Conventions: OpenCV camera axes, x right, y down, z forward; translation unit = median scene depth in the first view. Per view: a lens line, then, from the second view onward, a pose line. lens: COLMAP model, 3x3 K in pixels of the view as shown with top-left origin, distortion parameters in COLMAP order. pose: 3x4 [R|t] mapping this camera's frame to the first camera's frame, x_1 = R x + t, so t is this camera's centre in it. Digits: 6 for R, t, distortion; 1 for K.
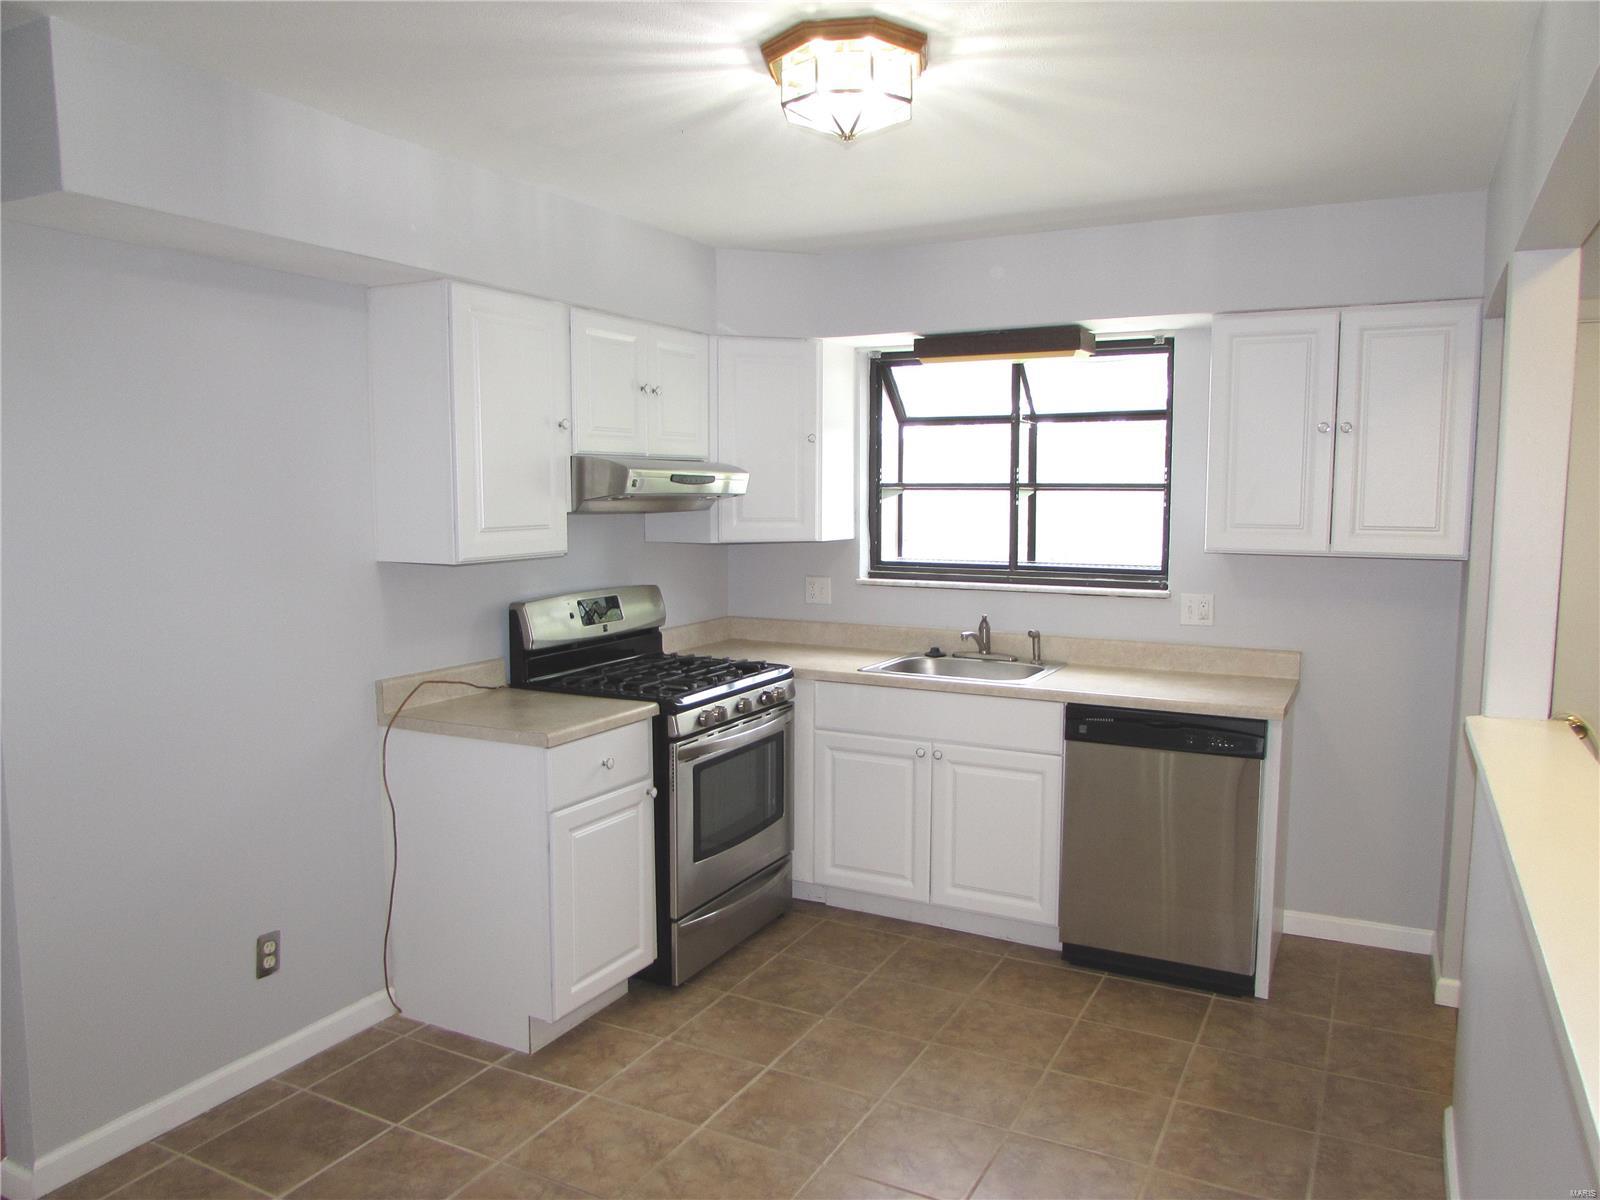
lens RADIAL K [[1135.8, 0, 812.9], [0, 1135.8, 597.3], [0, 0, 1]] dist [-0.055324, 0.032882]
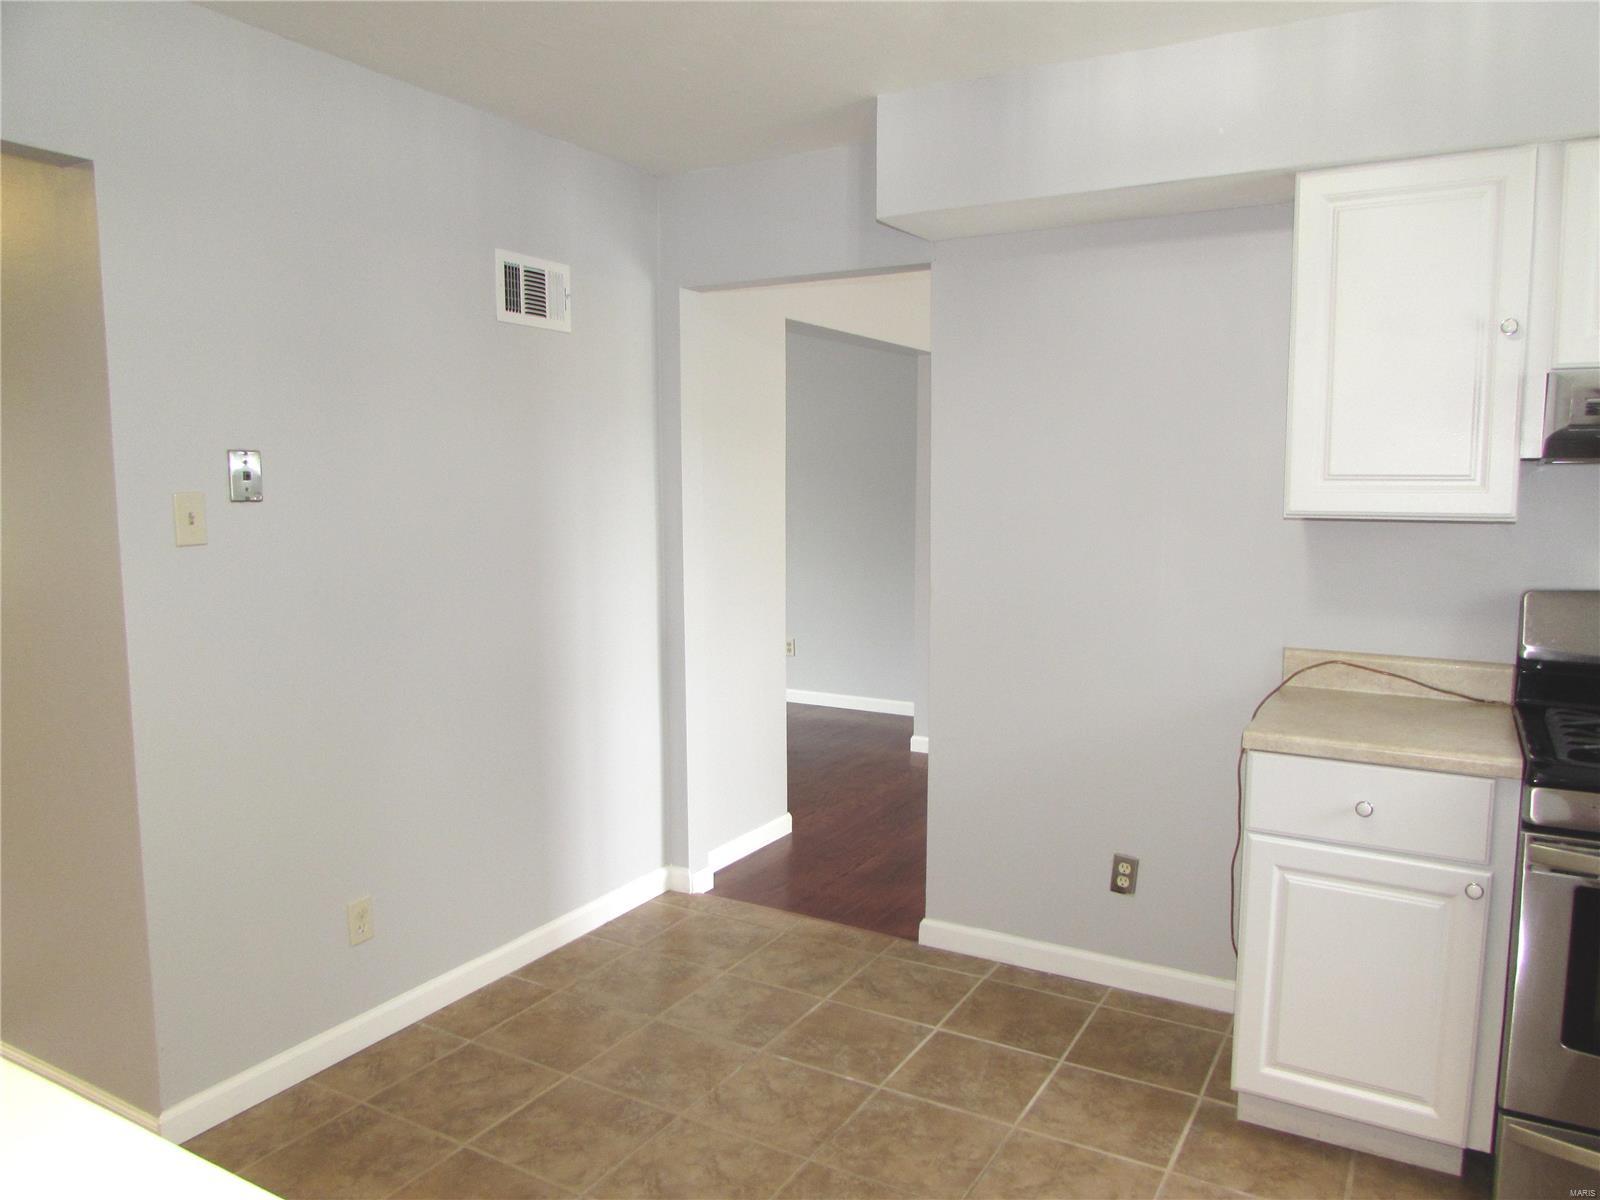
lens RADIAL K [[1135.8, 0, 812.2], [0, 1135.8, 602.6], [0, 0, 1]] dist [-0.055324, 0.032882]
pose [[-0.052339, 0.111105, -0.992429, 0.559877], [-0.095682, 0.988662, 0.115730, -0.030801], [0.994035, 0.101015, -0.041115, 0.724610]]
